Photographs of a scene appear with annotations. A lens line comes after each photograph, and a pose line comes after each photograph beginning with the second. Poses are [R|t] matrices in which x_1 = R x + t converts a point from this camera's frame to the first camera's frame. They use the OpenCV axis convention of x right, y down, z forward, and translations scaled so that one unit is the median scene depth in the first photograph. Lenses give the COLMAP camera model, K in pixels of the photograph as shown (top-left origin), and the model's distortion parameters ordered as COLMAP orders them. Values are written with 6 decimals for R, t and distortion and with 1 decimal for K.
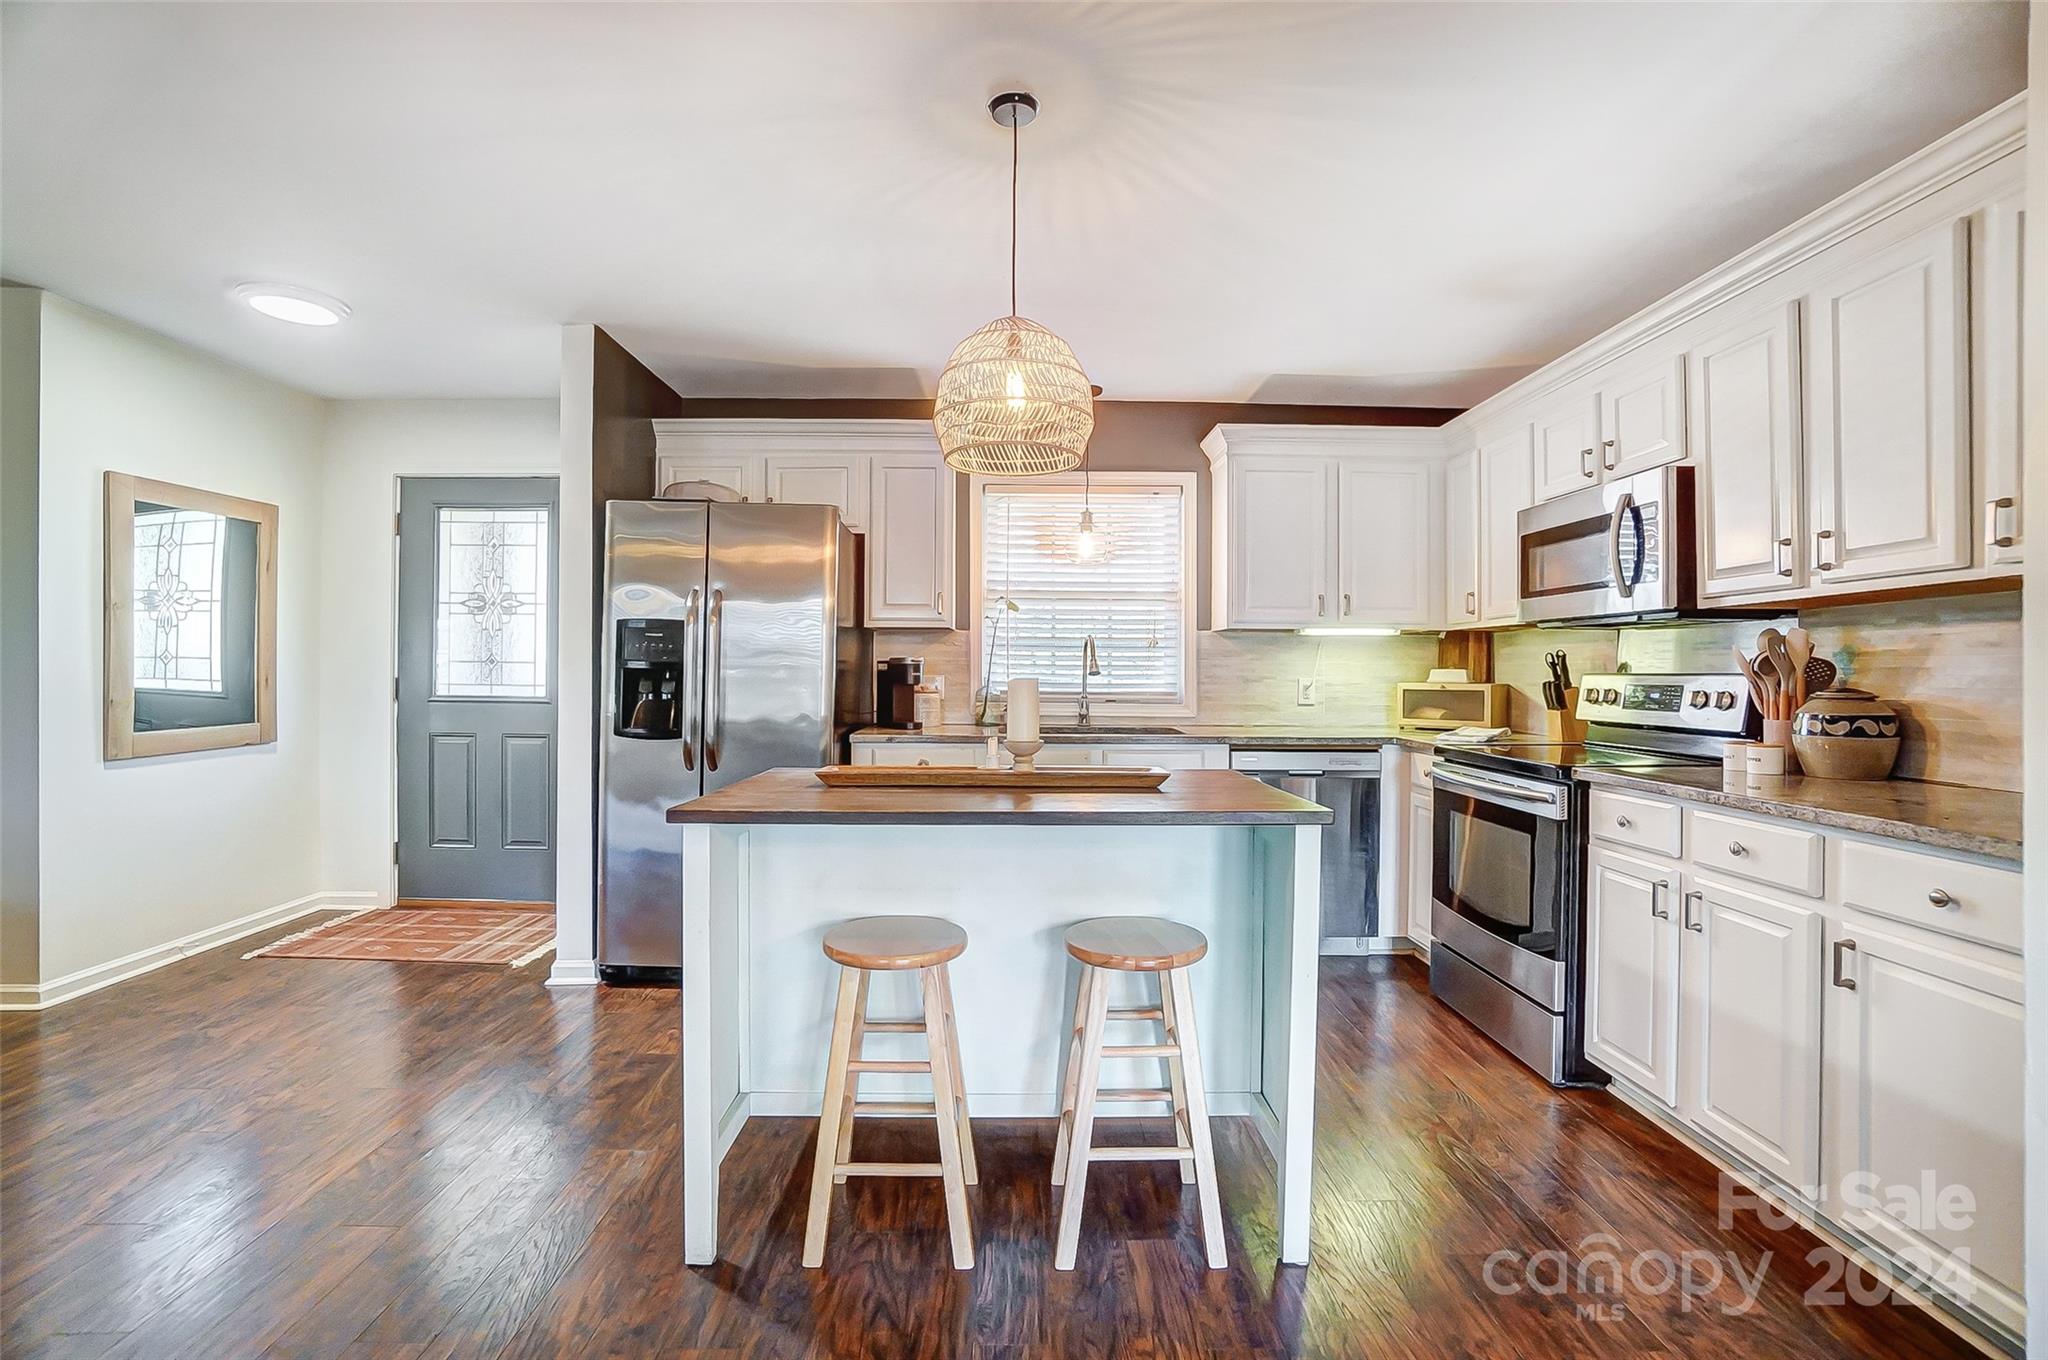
lens RADIAL K [[915.1, 0, 1019.3], [0, 915.1, 672.6], [0, 0, 1]] dist [-0.062891, 0.025730]
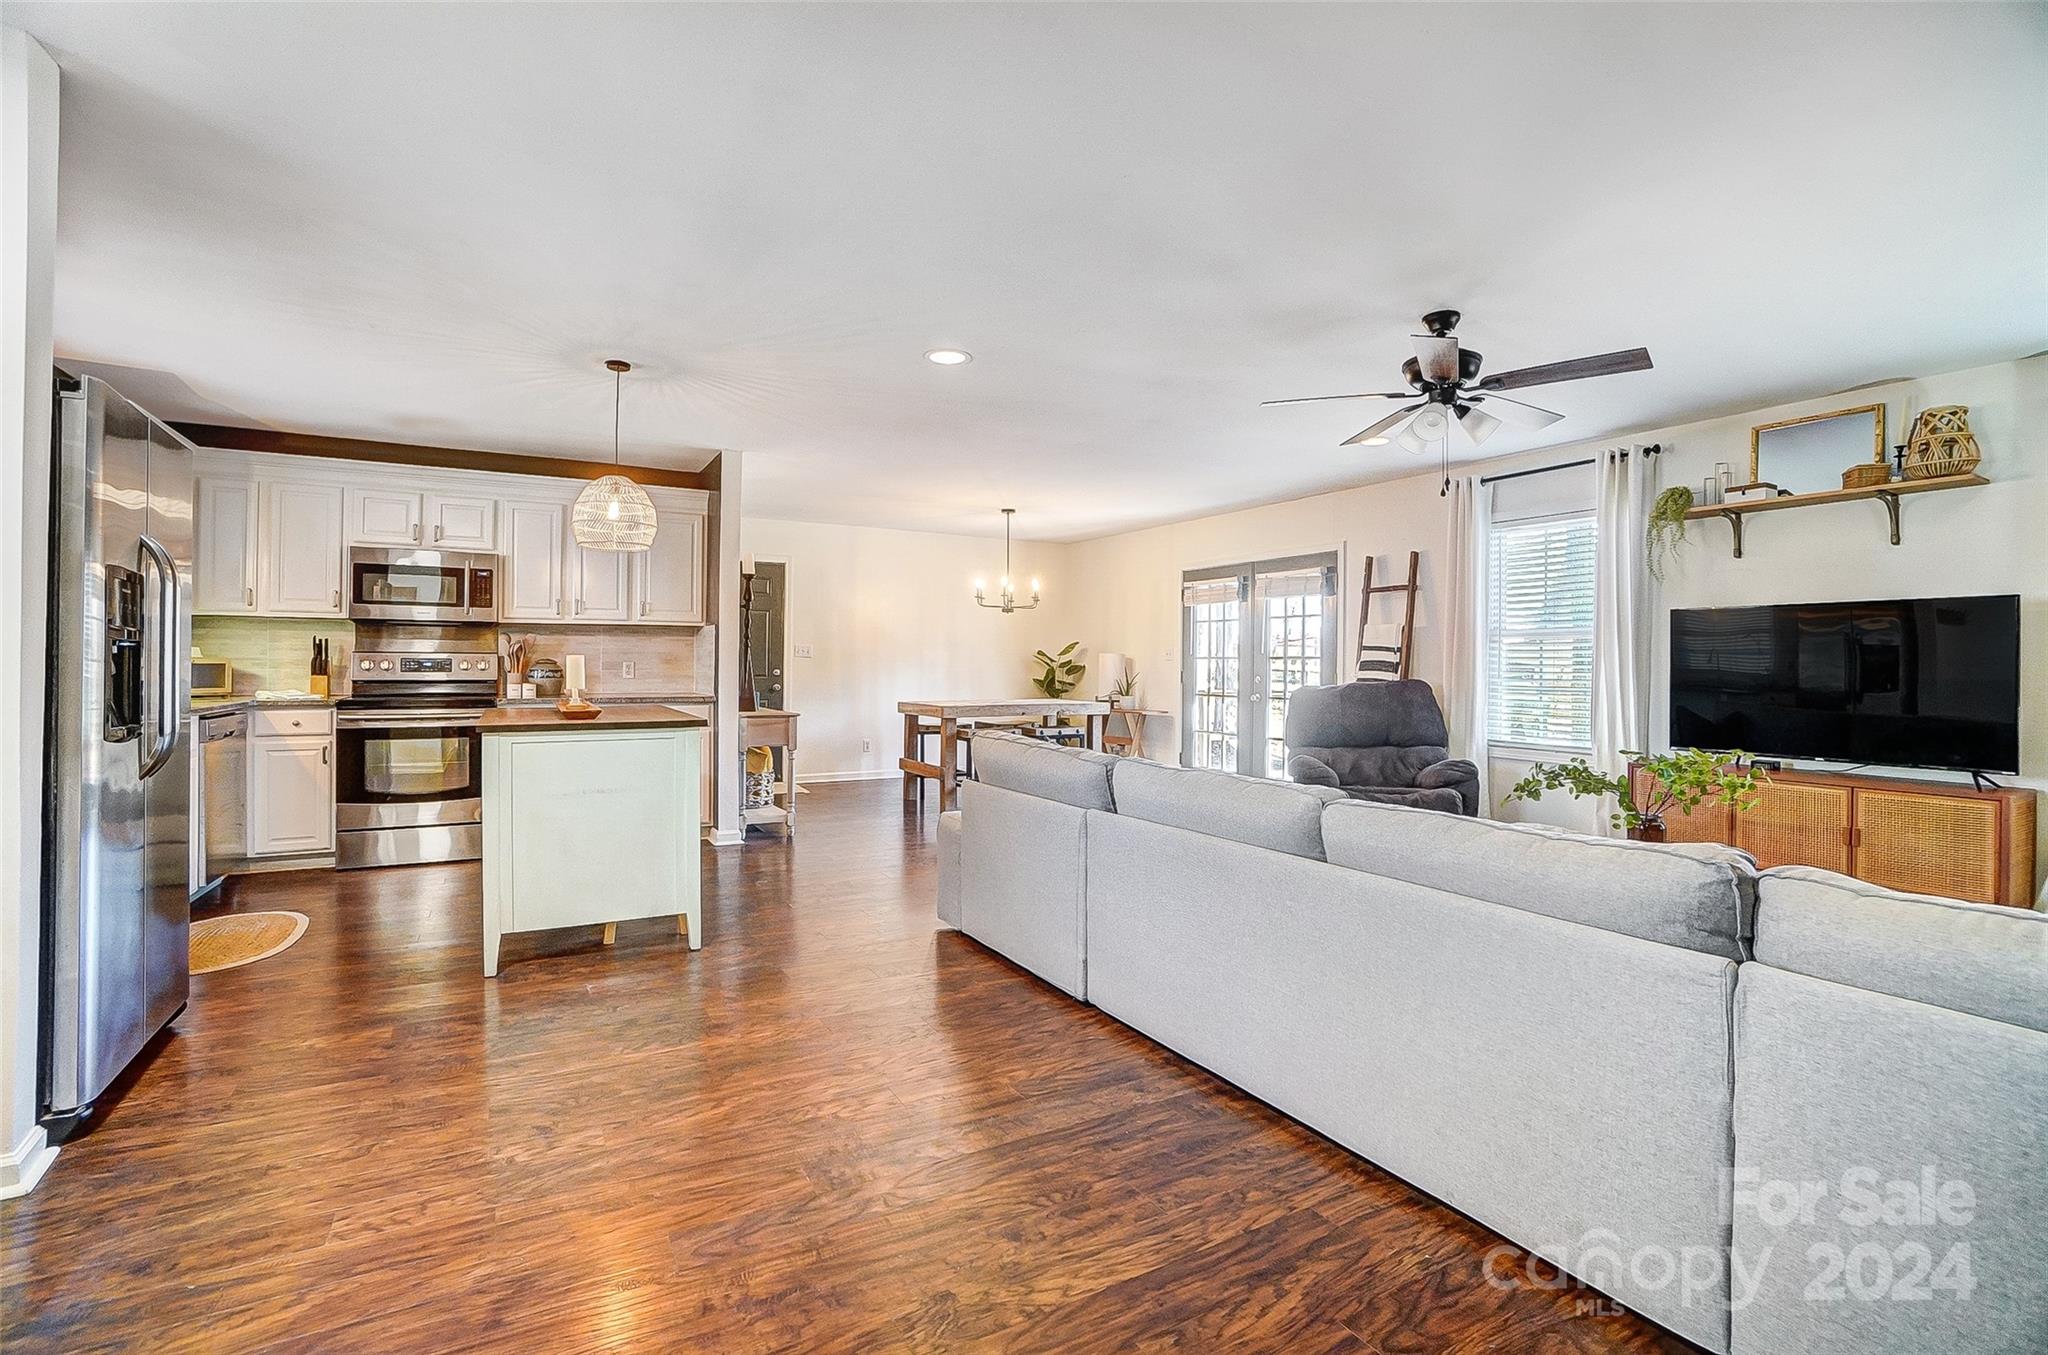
lens RADIAL K [[904.5, 0, 1023.7], [0, 904.5, 668.4], [0, 0, 1]] dist [-0.071346, 0.025714]
pose [[-0.486454, -0.013673, 0.873599, -1.304200], [-0.008429, 0.999904, 0.010956, 0.003495], [-0.873665, -0.002034, -0.486523, 0.710345]]
